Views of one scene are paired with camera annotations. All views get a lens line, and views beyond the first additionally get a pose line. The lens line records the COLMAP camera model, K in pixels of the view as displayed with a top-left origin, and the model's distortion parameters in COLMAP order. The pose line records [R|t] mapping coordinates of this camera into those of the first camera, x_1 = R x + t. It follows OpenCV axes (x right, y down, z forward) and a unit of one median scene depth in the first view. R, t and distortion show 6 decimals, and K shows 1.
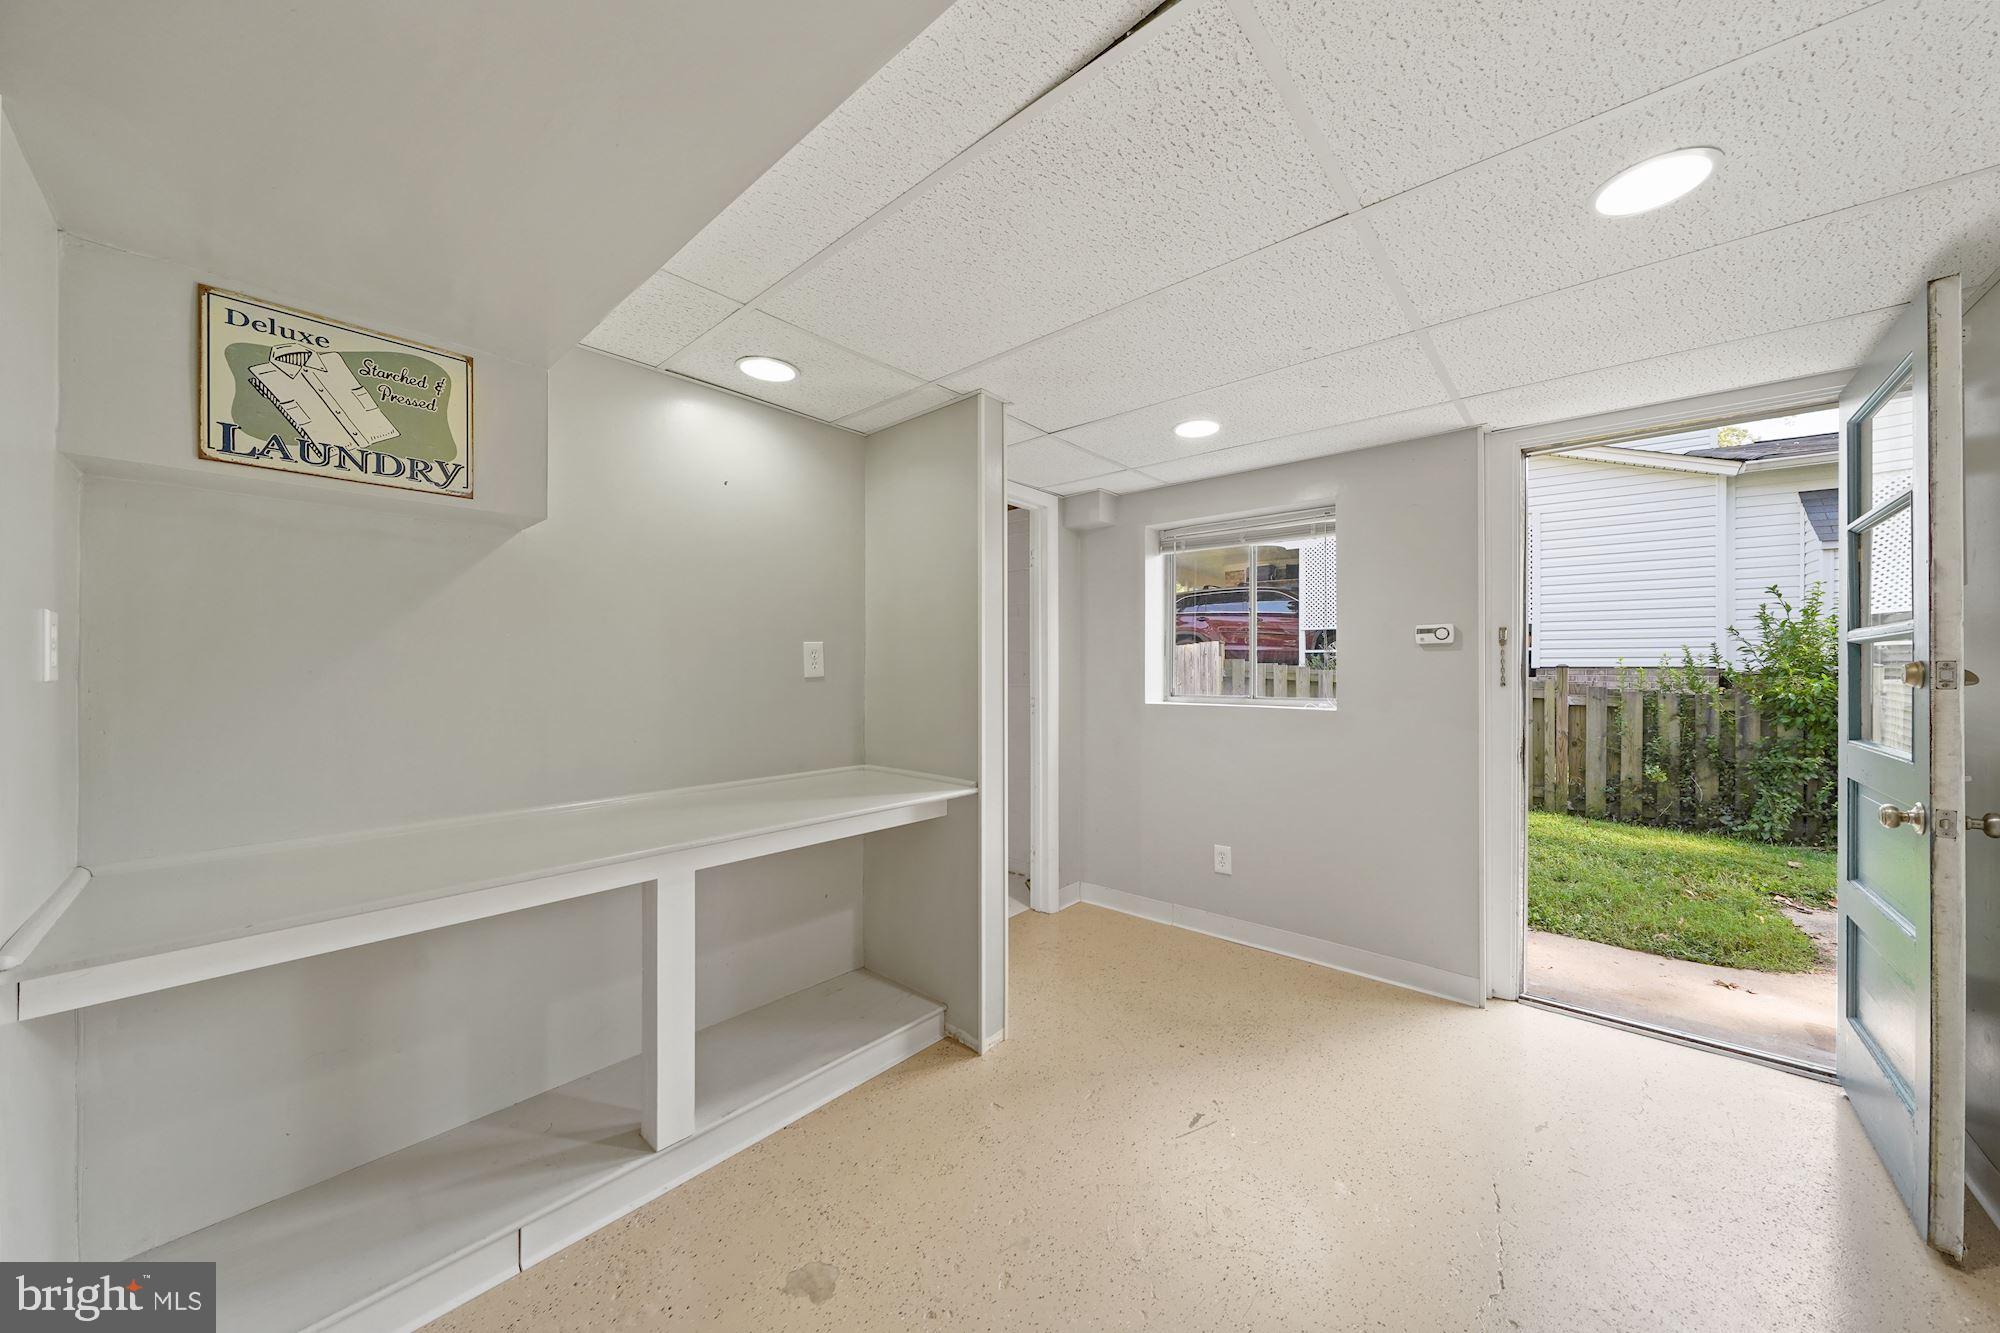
lens RADIAL K [[684.9, 0, 999.1], [0, 684.9, 663.9], [0, 0, 1]] dist [-0.003352, 0.000030]
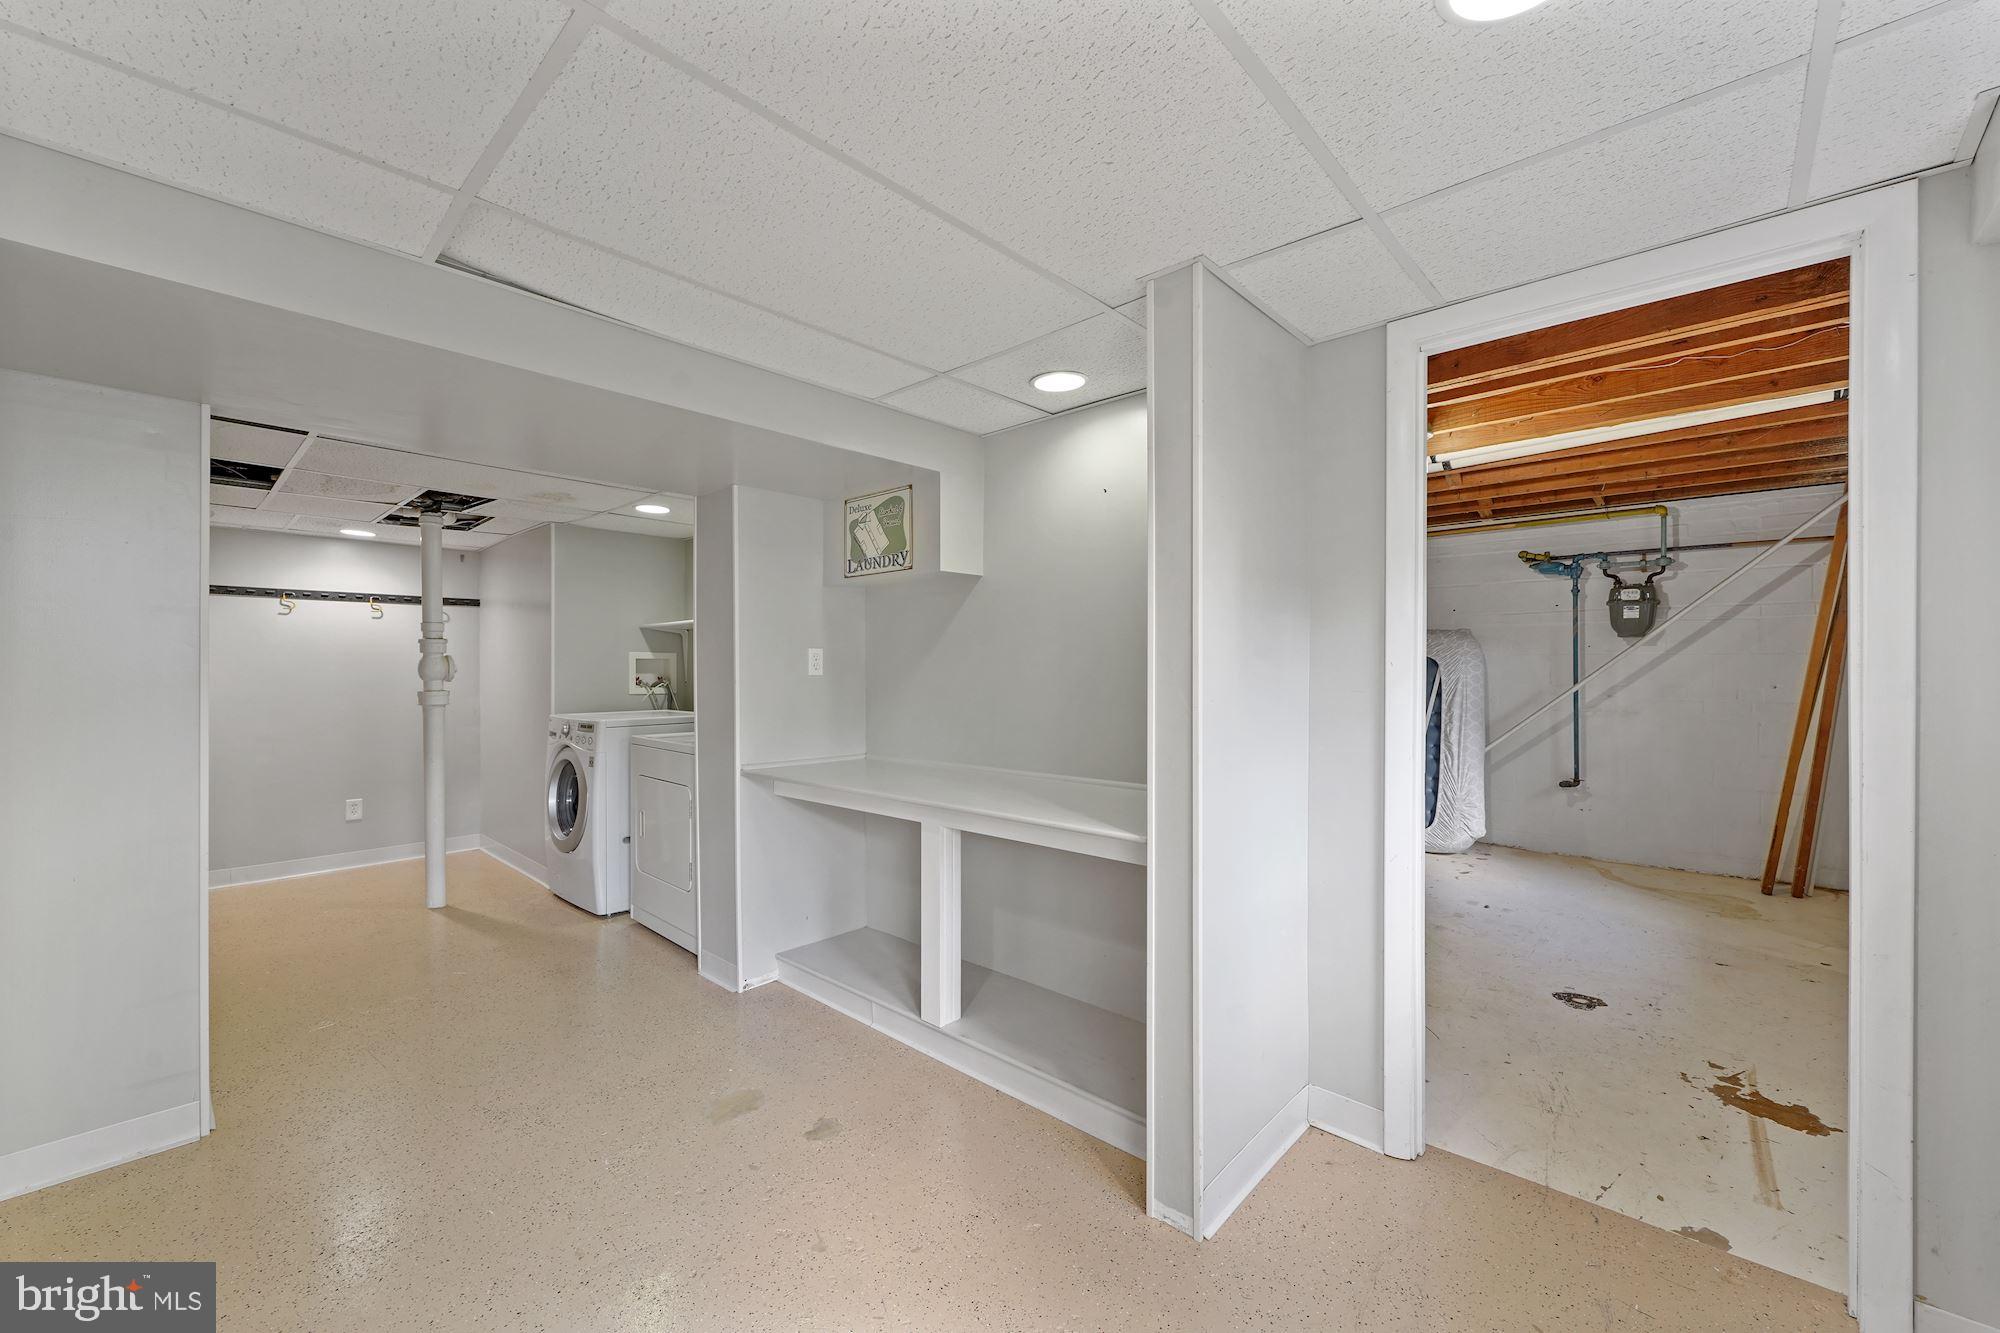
lens RADIAL K [[778.0, 0, 999.4], [0, 778.0, 673.9], [0, 0, 1]] dist [-0.002096, -0.000041]
pose [[-0.010294, -0.000274, -0.999947, 1.241949], [0.003460, 0.999994, -0.000309, 0.017236], [0.999941, -0.003463, -0.010293, 1.362400]]
